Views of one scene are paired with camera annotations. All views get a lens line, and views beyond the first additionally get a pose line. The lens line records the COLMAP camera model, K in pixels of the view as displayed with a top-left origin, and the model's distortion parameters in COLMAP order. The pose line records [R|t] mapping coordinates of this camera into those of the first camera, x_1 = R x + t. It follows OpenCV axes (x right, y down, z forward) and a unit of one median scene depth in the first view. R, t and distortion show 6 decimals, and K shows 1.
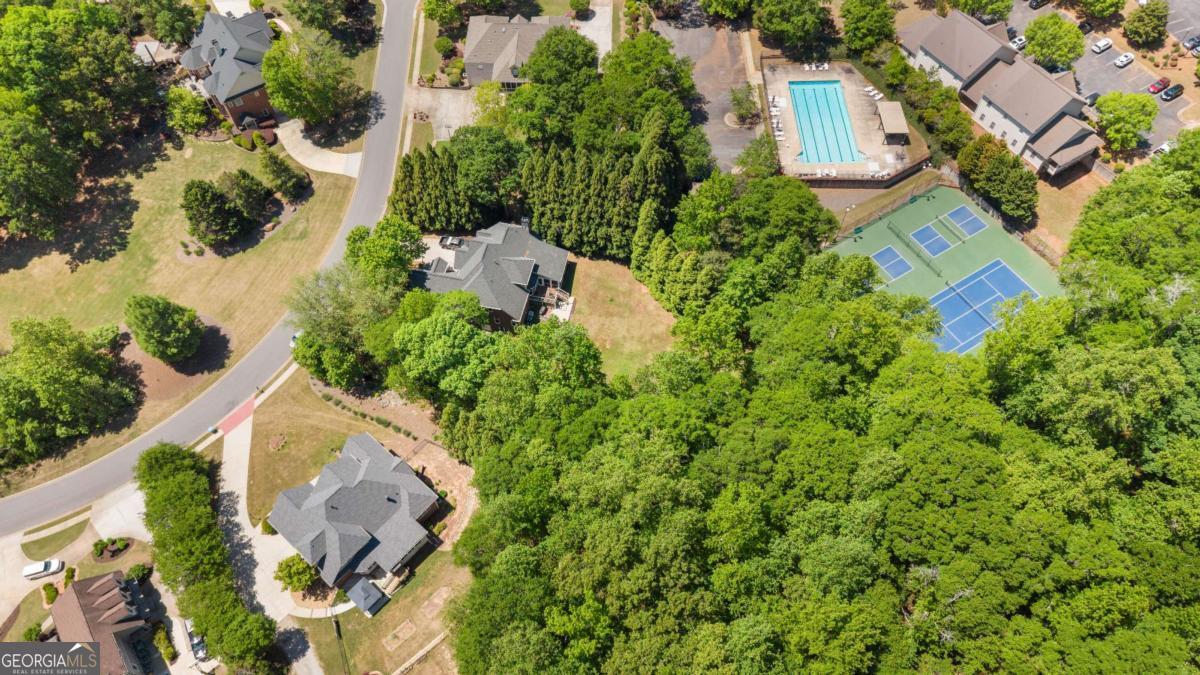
lens RADIAL K [[837.2, 0, 605.4], [0, 837.2, 338.8], [0, 0, 1]] dist [0.046641, -0.037800]
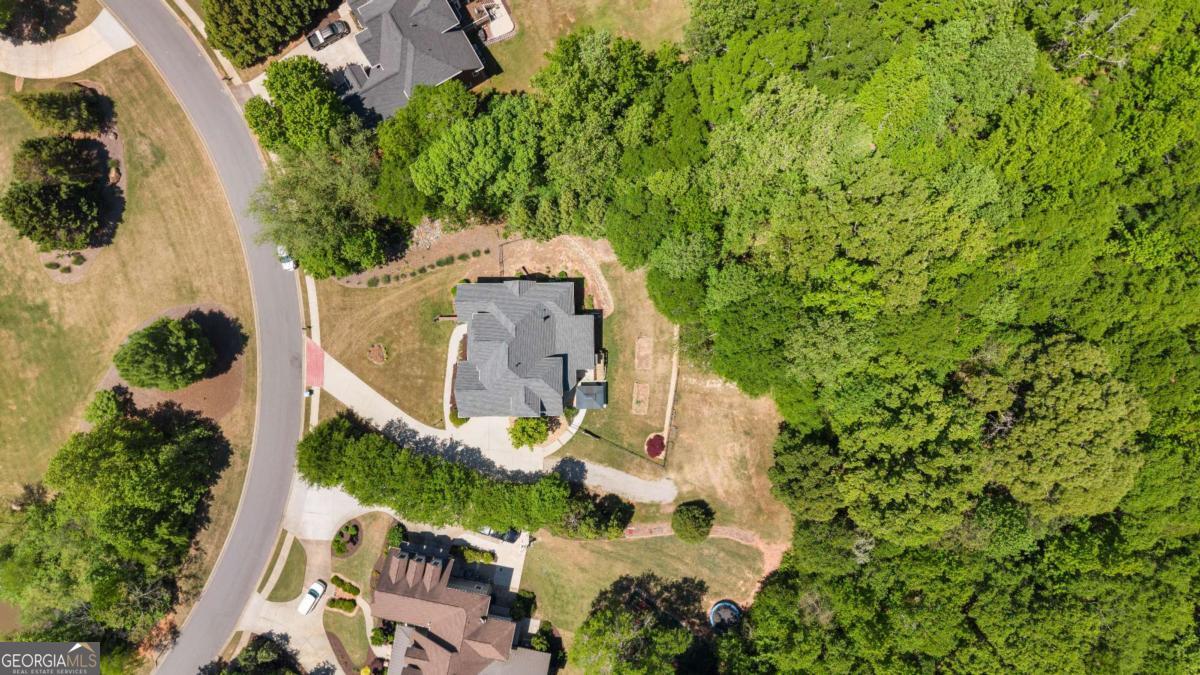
lens RADIAL K [[837.2, 0, 605.4], [0, 837.2, 338.8], [0, 0, 1]] dist [0.046641, -0.037800]
pose [[0.739909, -0.672242, 0.025013, -0.226400], [0.557989, 0.634075, 0.535347, -0.240639], [-0.375743, -0.382151, 0.844262, 0.158621]]
